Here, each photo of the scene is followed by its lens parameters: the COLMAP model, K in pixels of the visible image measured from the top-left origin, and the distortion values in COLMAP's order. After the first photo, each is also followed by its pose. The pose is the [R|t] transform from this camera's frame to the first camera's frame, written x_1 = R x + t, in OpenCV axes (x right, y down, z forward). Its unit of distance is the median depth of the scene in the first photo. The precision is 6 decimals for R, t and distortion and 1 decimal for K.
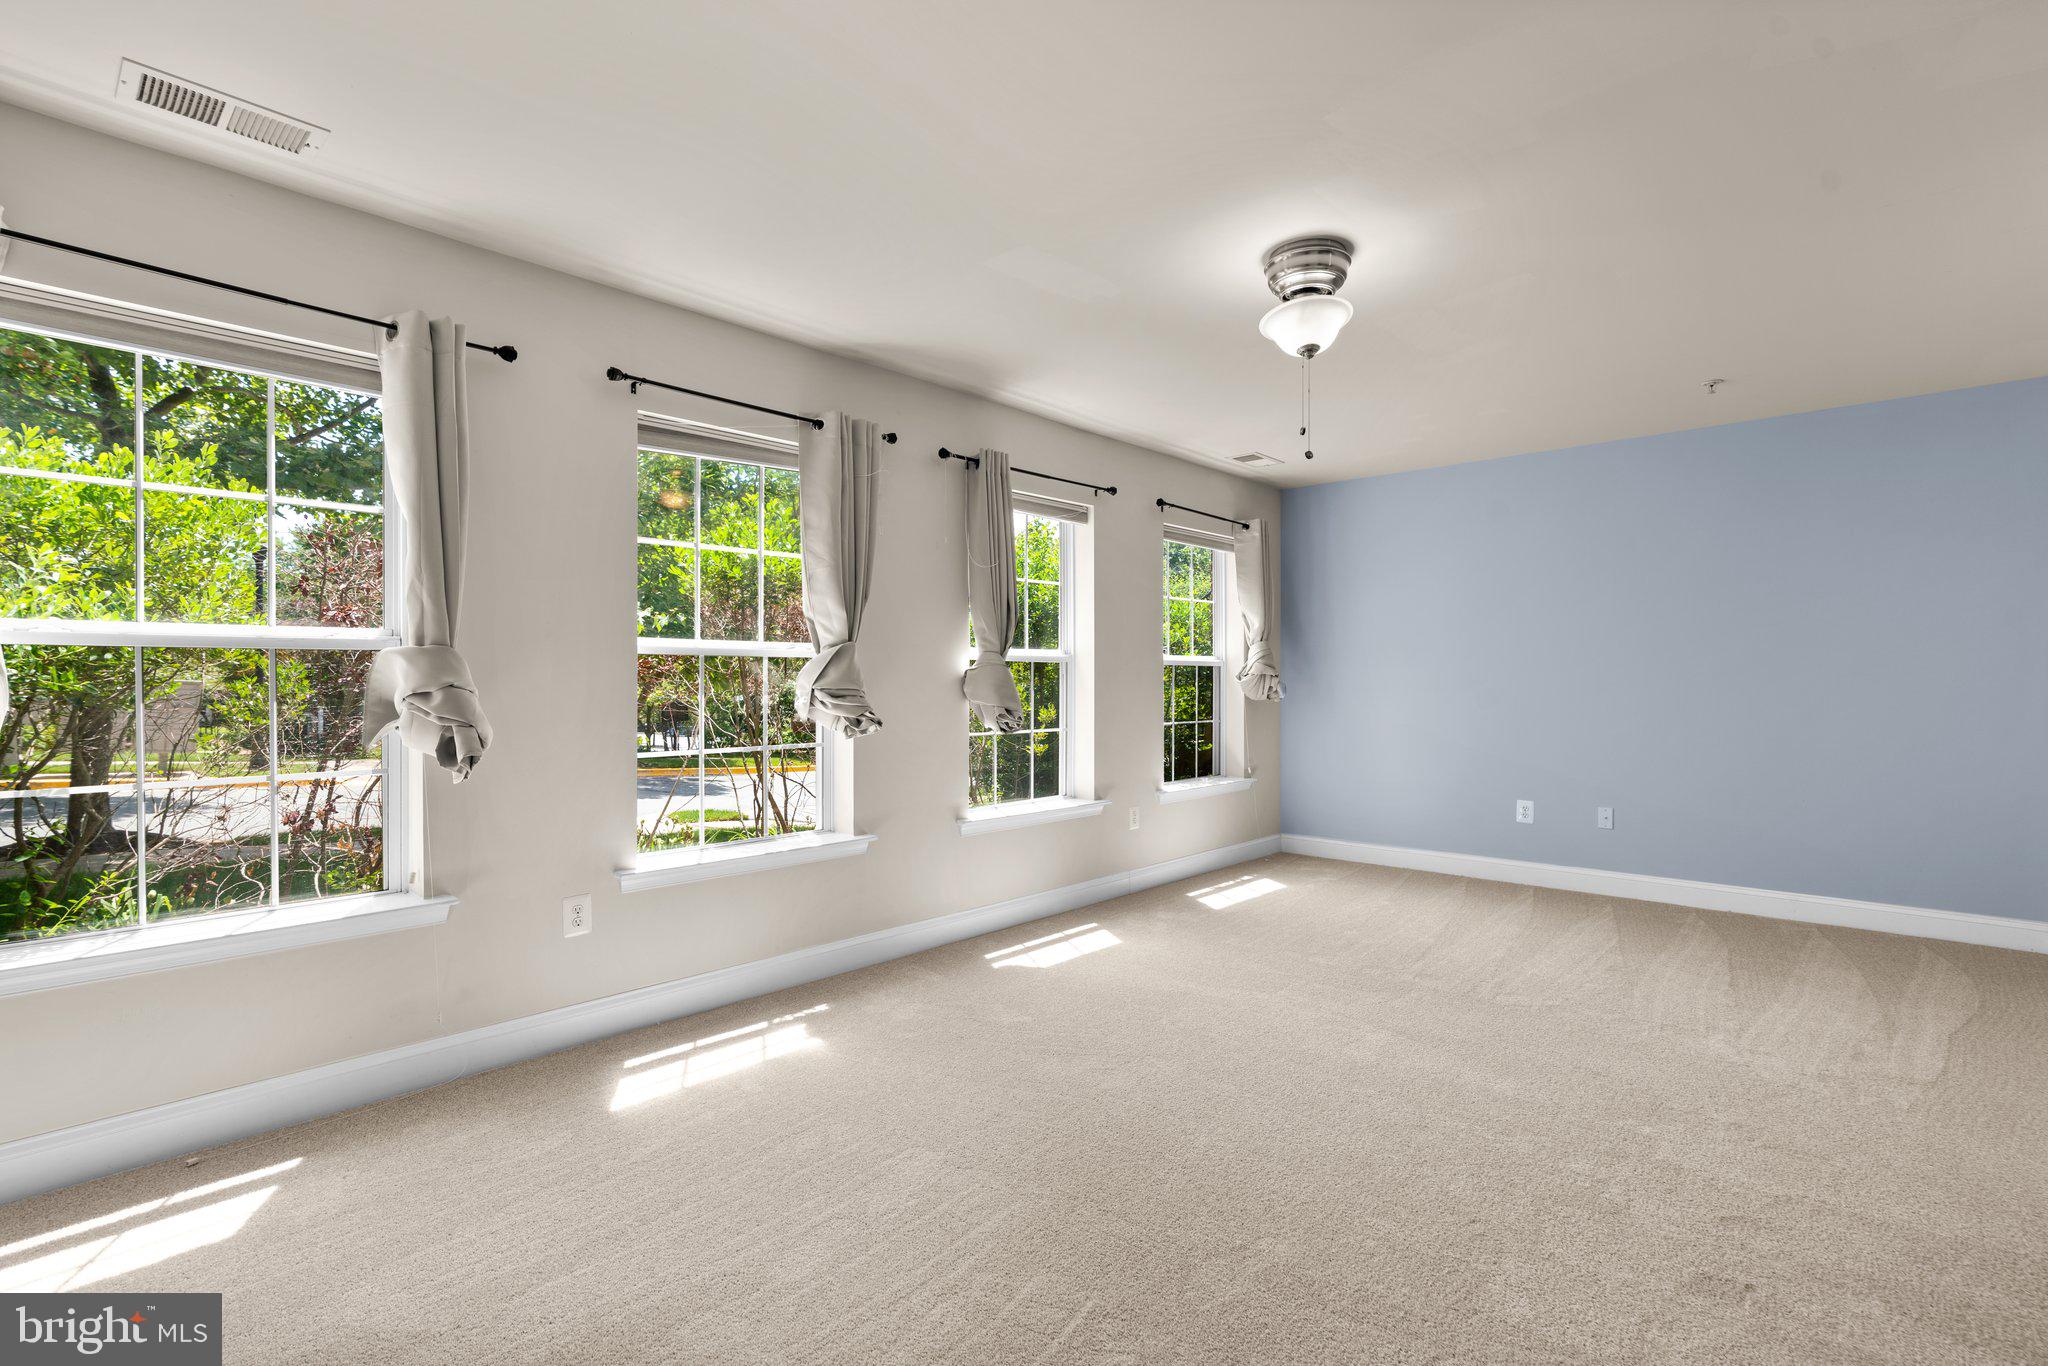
lens RADIAL K [[923.9, 0, 1022.7], [0, 923.9, 683.4], [0, 0, 1]] dist [-0.012243, 0.004705]
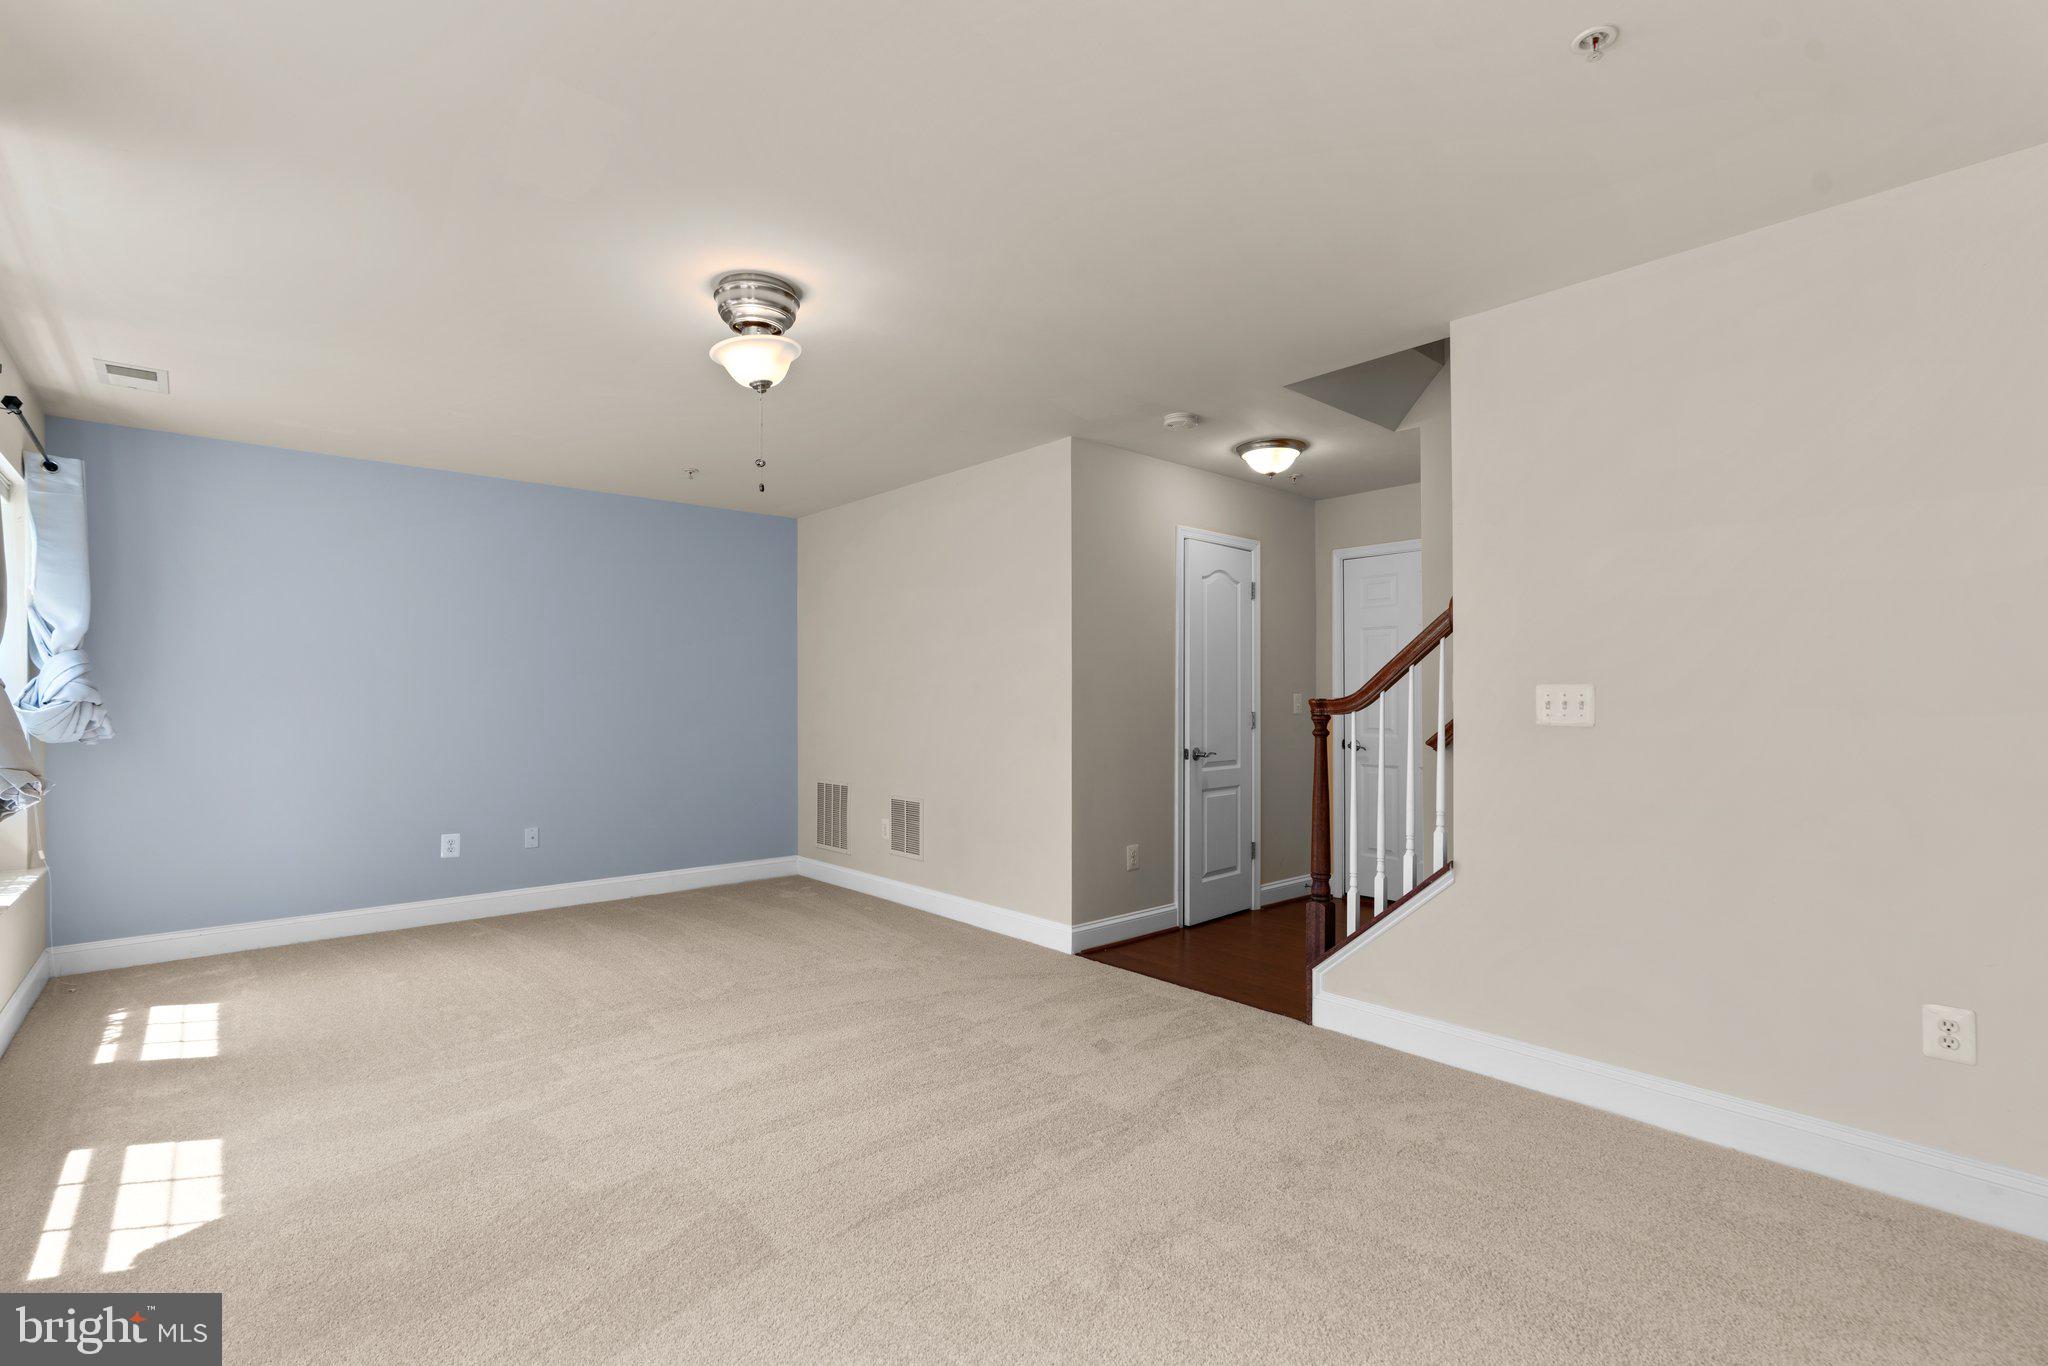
lens RADIAL K [[923.9, 0, 1022.4], [0, 923.9, 690.7], [0, 0, 1]] dist [-0.012243, 0.004705]
pose [[0.113131, 0.011403, 0.993515, -0.421161], [0.008674, 0.999885, -0.012464, -0.005332], [-0.993542, 0.010028, 0.113019, 0.378316]]
